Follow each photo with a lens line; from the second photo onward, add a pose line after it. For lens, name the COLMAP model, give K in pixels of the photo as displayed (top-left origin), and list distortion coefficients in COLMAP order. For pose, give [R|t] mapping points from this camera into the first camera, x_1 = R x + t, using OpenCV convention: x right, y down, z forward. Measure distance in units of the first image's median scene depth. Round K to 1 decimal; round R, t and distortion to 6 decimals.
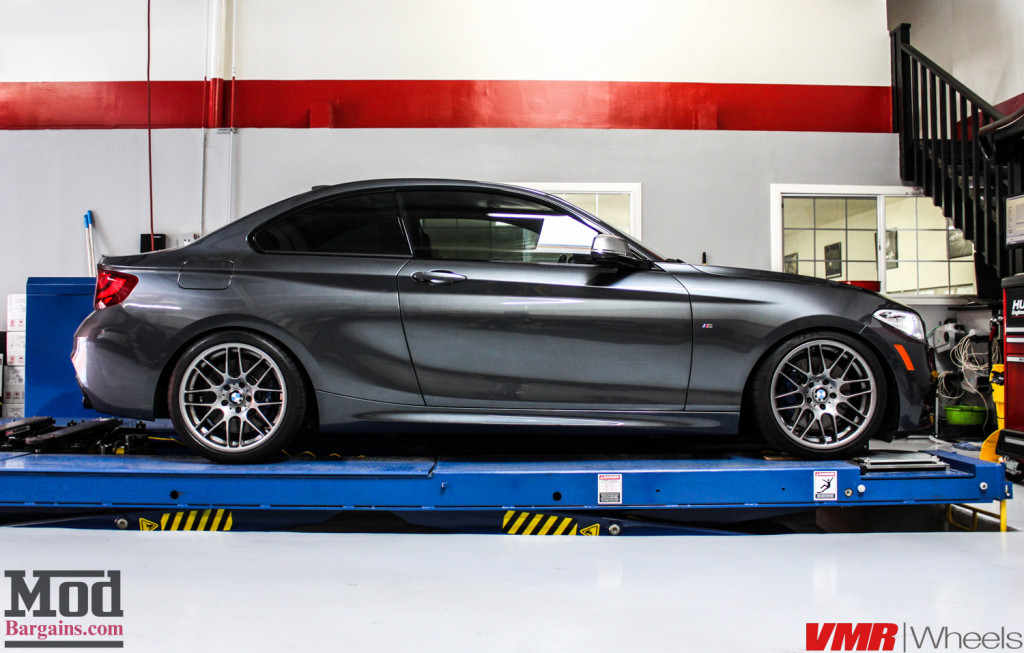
lens RADIAL K [[979.5, 0, 511.9], [0, 979.5, 293.0], [0, 0, 1]] dist [-0.048348, 0.008541]
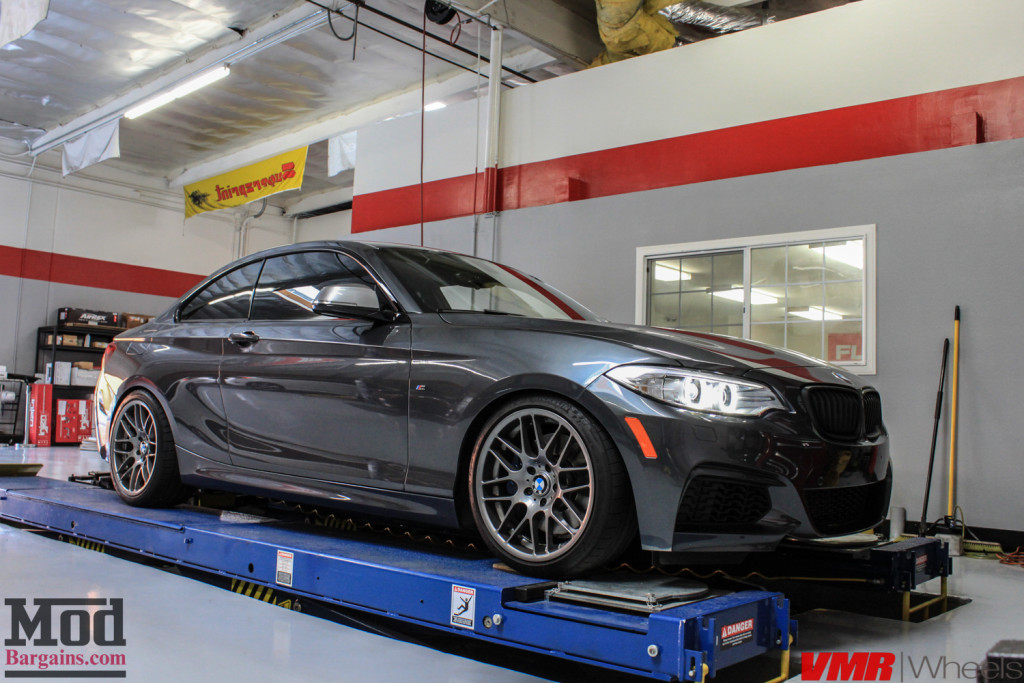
lens RADIAL K [[955.0, 0, 512.0], [0, 955.0, 341.5], [0, 0, 1]] dist [0.003697, 0.002827]
pose [[0.712404, -0.029346, -0.701156, 0.798416], [-0.008309, 0.998703, -0.050241, 0.034276], [0.701721, 0.041617, 0.711236, 0.480473]]
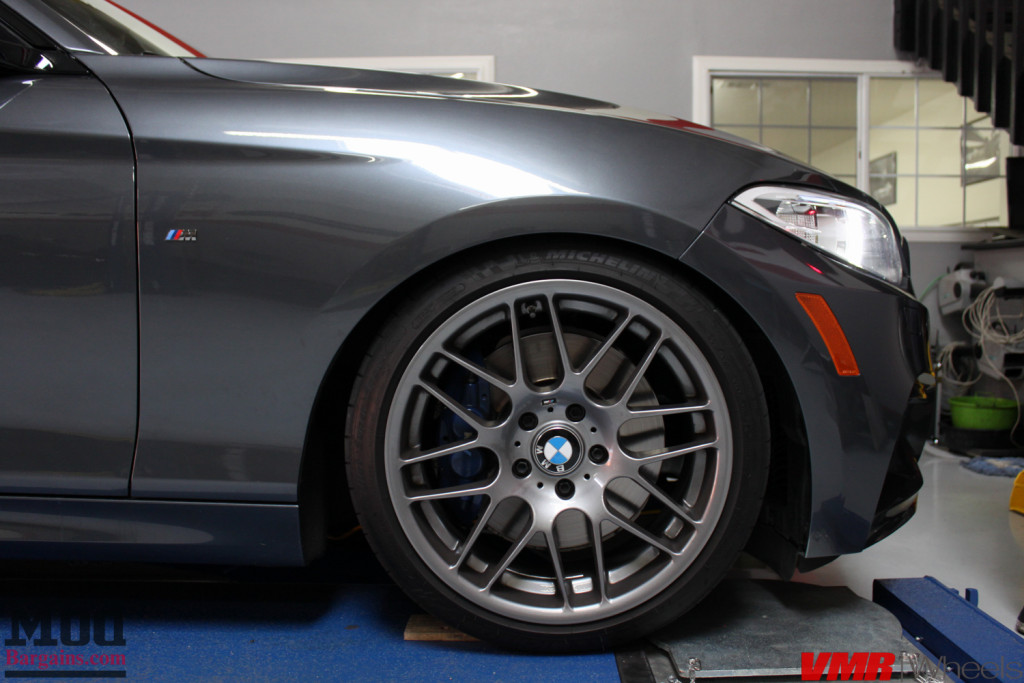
lens RADIAL K [[964.4, 0, 479.9], [0, 964.4, 343.0], [0, 0, 1]] dist [-0.127503, 0.132669]
pose [[0.998949, -0.000102, -0.045843, 0.305886], [0.004360, 0.995676, 0.092790, 0.039912], [0.045636, -0.092892, 0.994630, 0.690407]]
